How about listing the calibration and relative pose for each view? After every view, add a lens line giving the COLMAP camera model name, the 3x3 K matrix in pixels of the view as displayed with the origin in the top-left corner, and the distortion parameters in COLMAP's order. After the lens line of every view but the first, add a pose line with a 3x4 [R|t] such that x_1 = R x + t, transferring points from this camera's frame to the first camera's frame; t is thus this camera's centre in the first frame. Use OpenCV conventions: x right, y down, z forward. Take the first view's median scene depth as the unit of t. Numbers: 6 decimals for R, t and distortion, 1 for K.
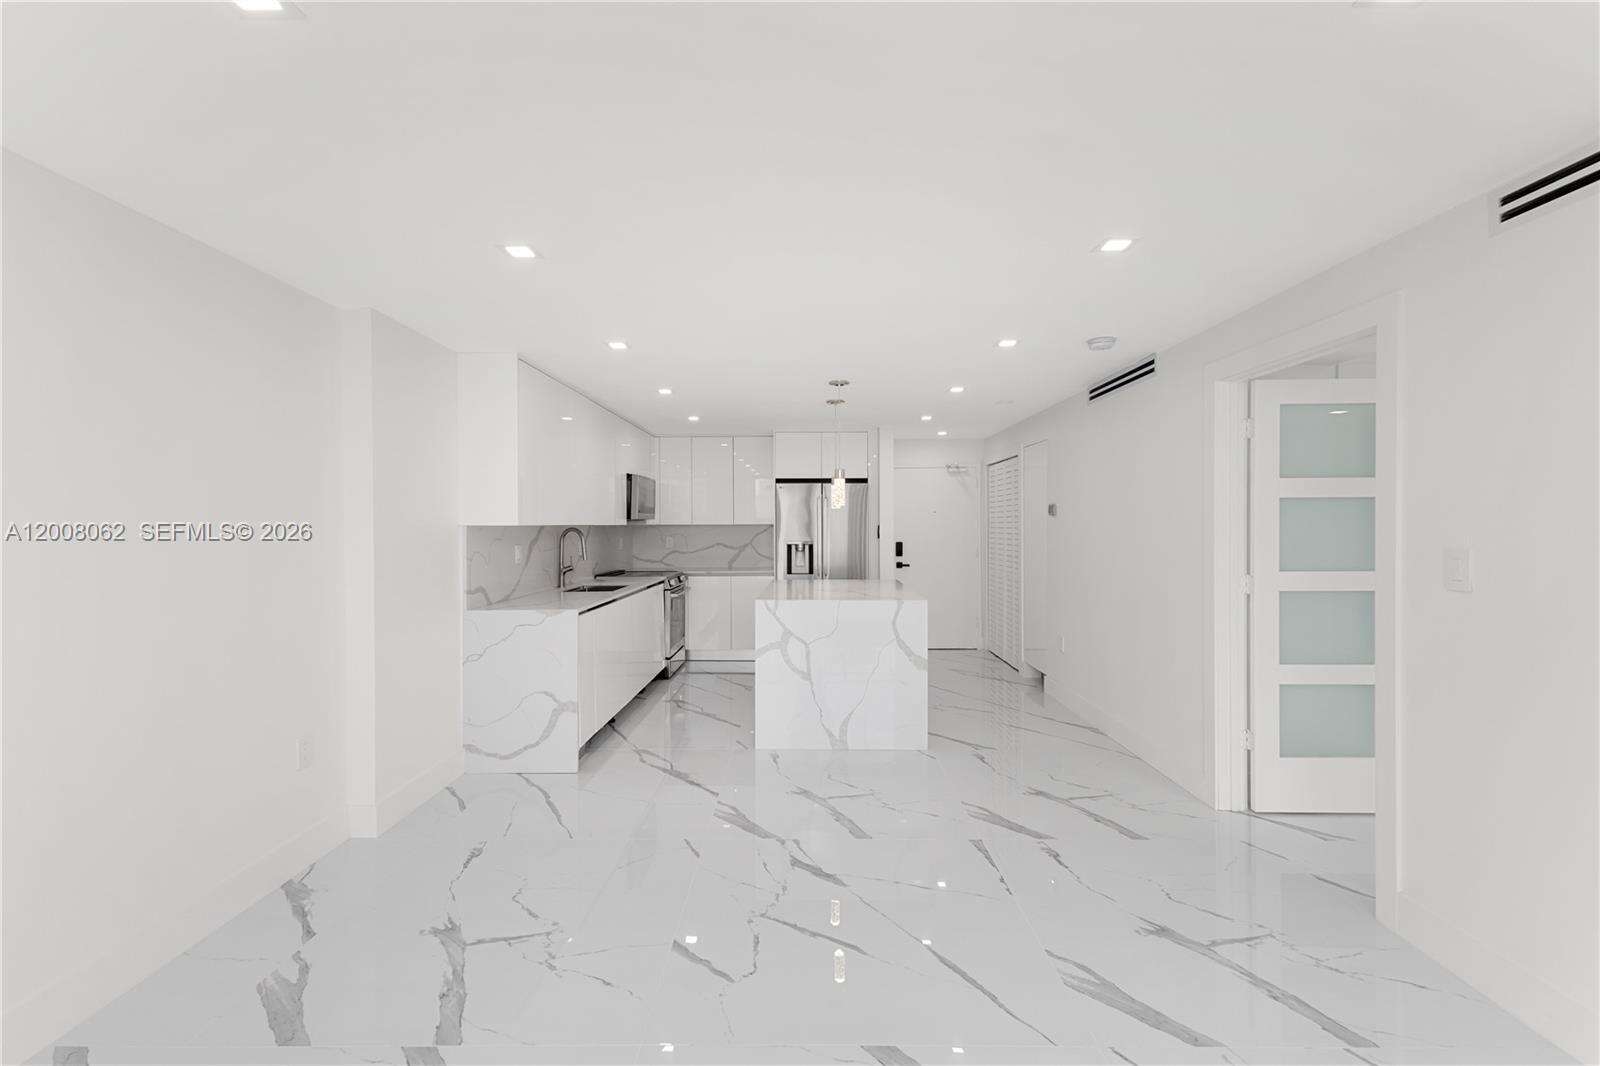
lens RADIAL K [[694.3, 0, 795.2], [0, 694.3, 529.5], [0, 0, 1]] dist [0.002012, -0.000678]
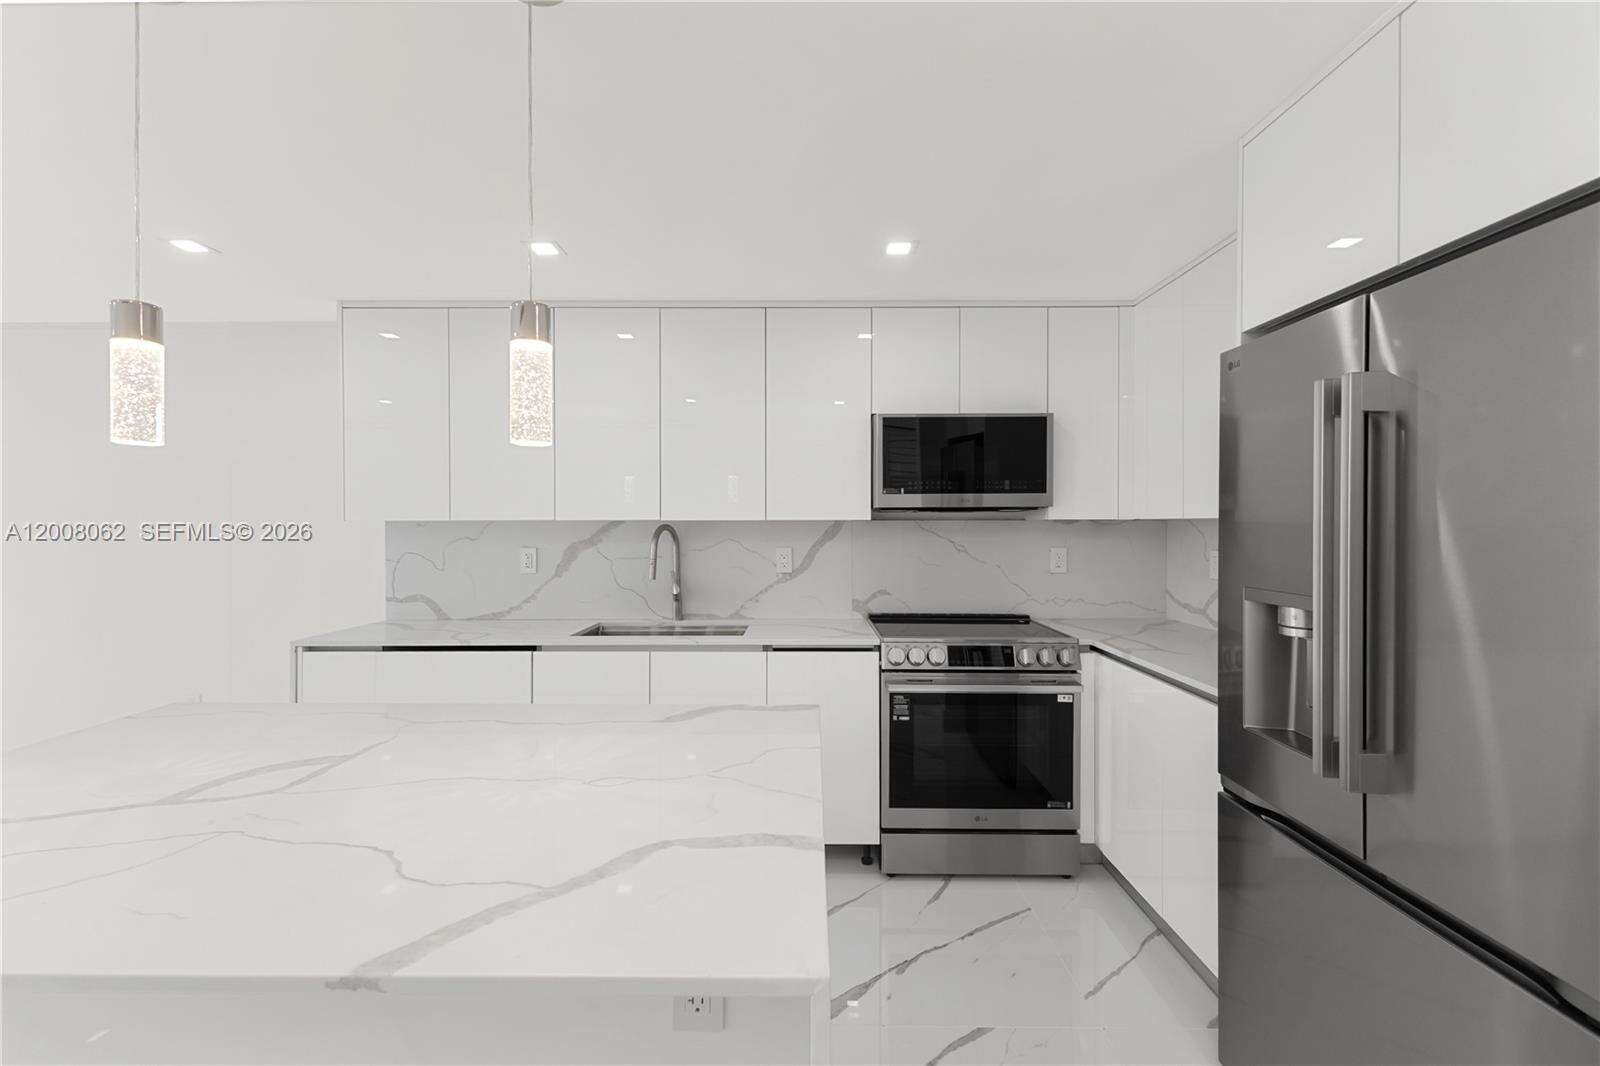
lens RADIAL K [[703.7, 0, 791.7], [0, 703.7, 528.0], [0, 0, 1]] dist [0.010796, -0.000075]
pose [[0.016944, 0.010748, -0.999799, 0.369245], [-0.005830, 0.999926, 0.010650, -0.008735], [0.999839, 0.005649, 0.017006, 1.358403]]
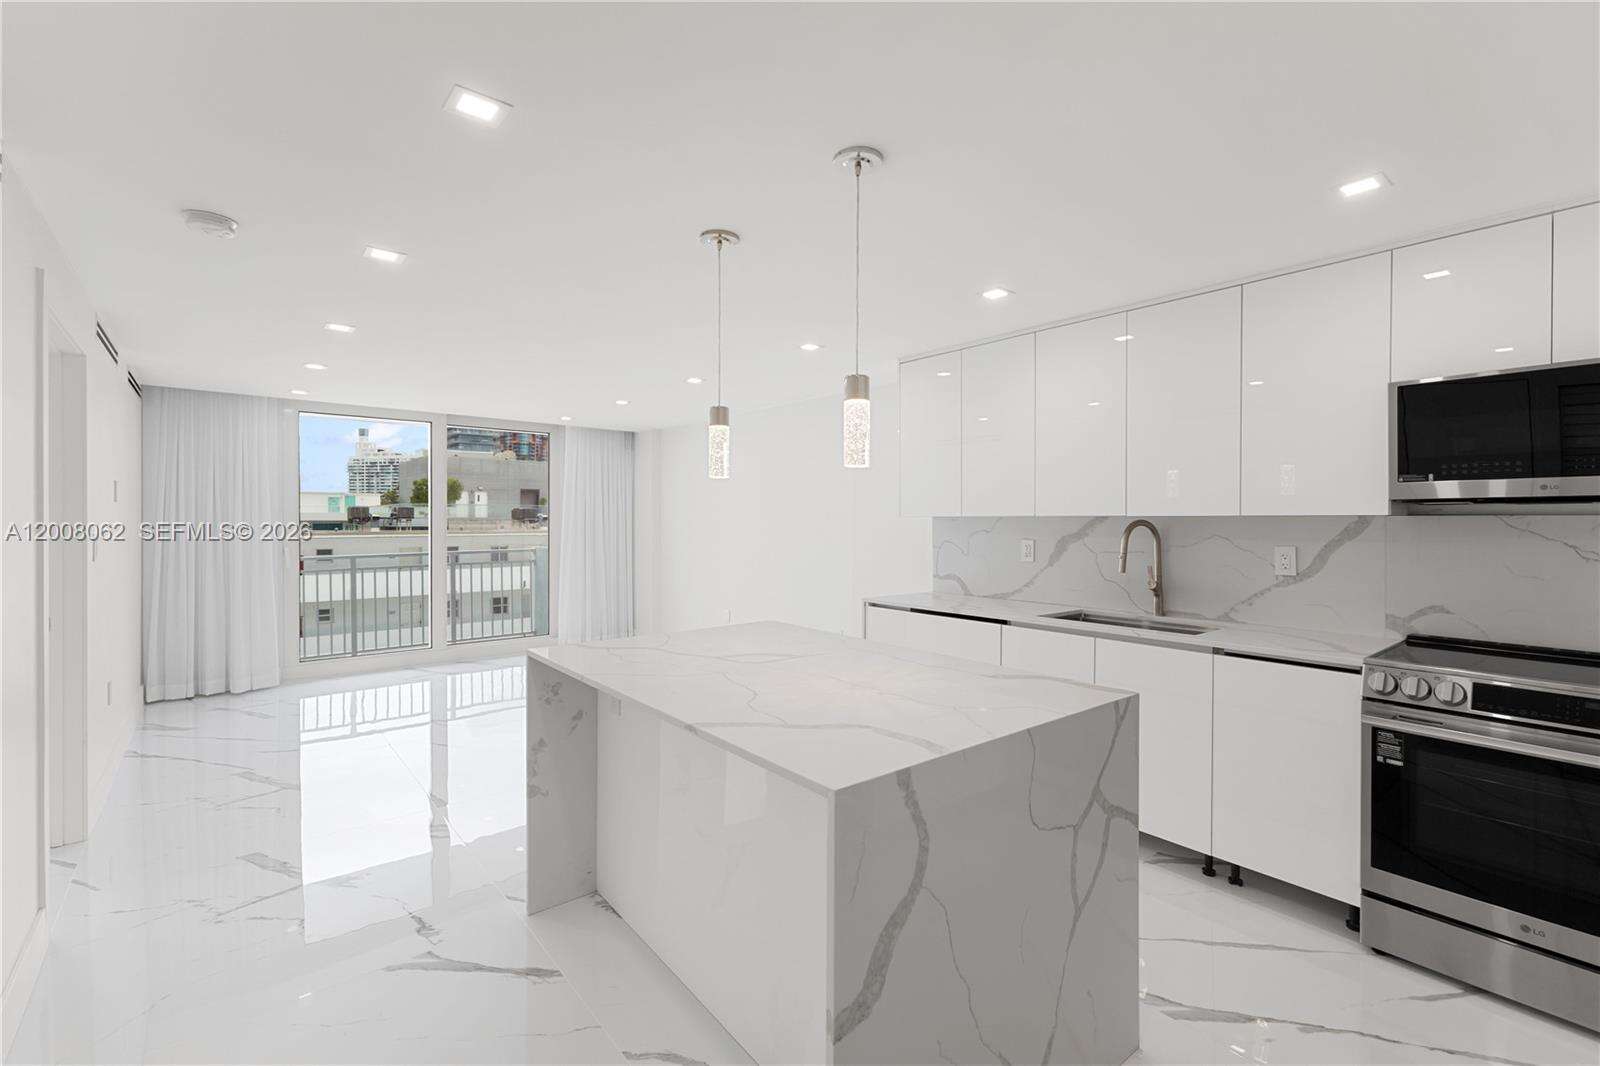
lens RADIAL K [[694.3, 0, 795.2], [0, 694.3, 529.5], [0, 0, 1]] dist [0.002012, -0.000678]
pose [[-0.765836, 0.012603, -0.642913, 0.390152], [-0.002356, 0.999746, 0.022405, -0.009410], [0.643032, 0.018673, -0.765612, 1.577652]]
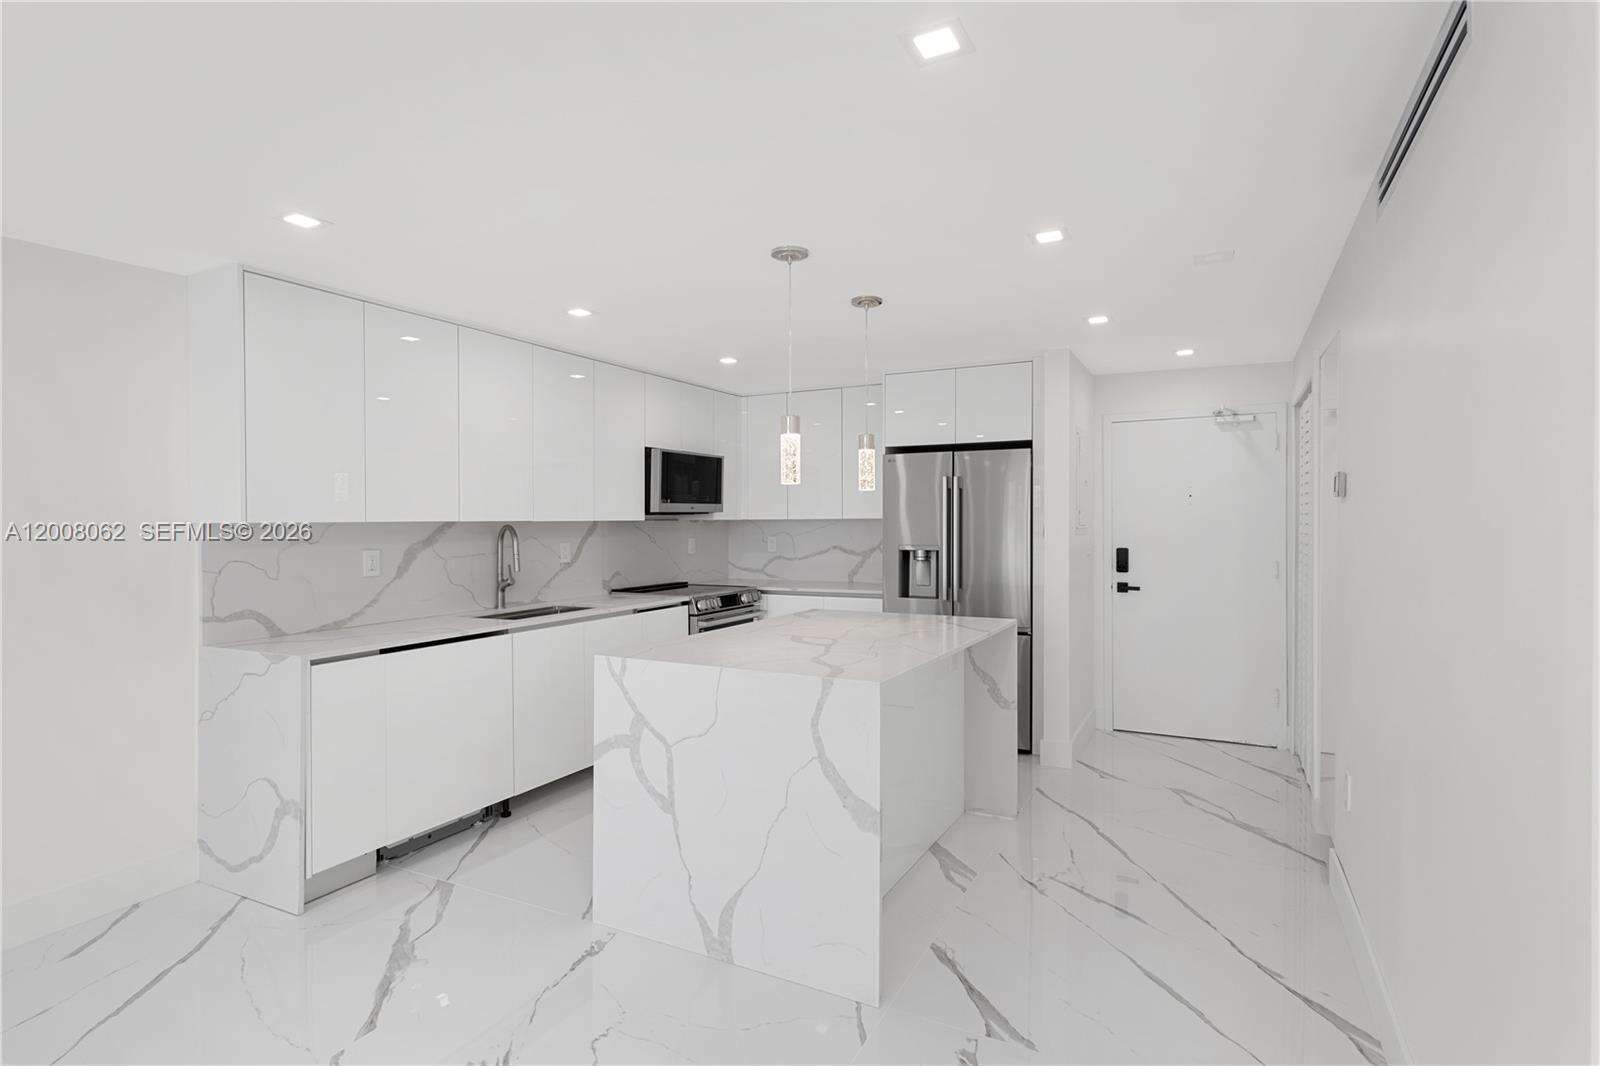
lens RADIAL K [[799.1, 0, 800.0], [0, 799.1, 533.0], [0, 0, 1]] dist [0.012377, -0.000087]
pose [[0.895393, 0.004526, -0.445253, 0.377443], [0.000388, 0.999940, 0.010946, -0.004051], [0.445276, -0.009973, 0.895338, 0.497278]]
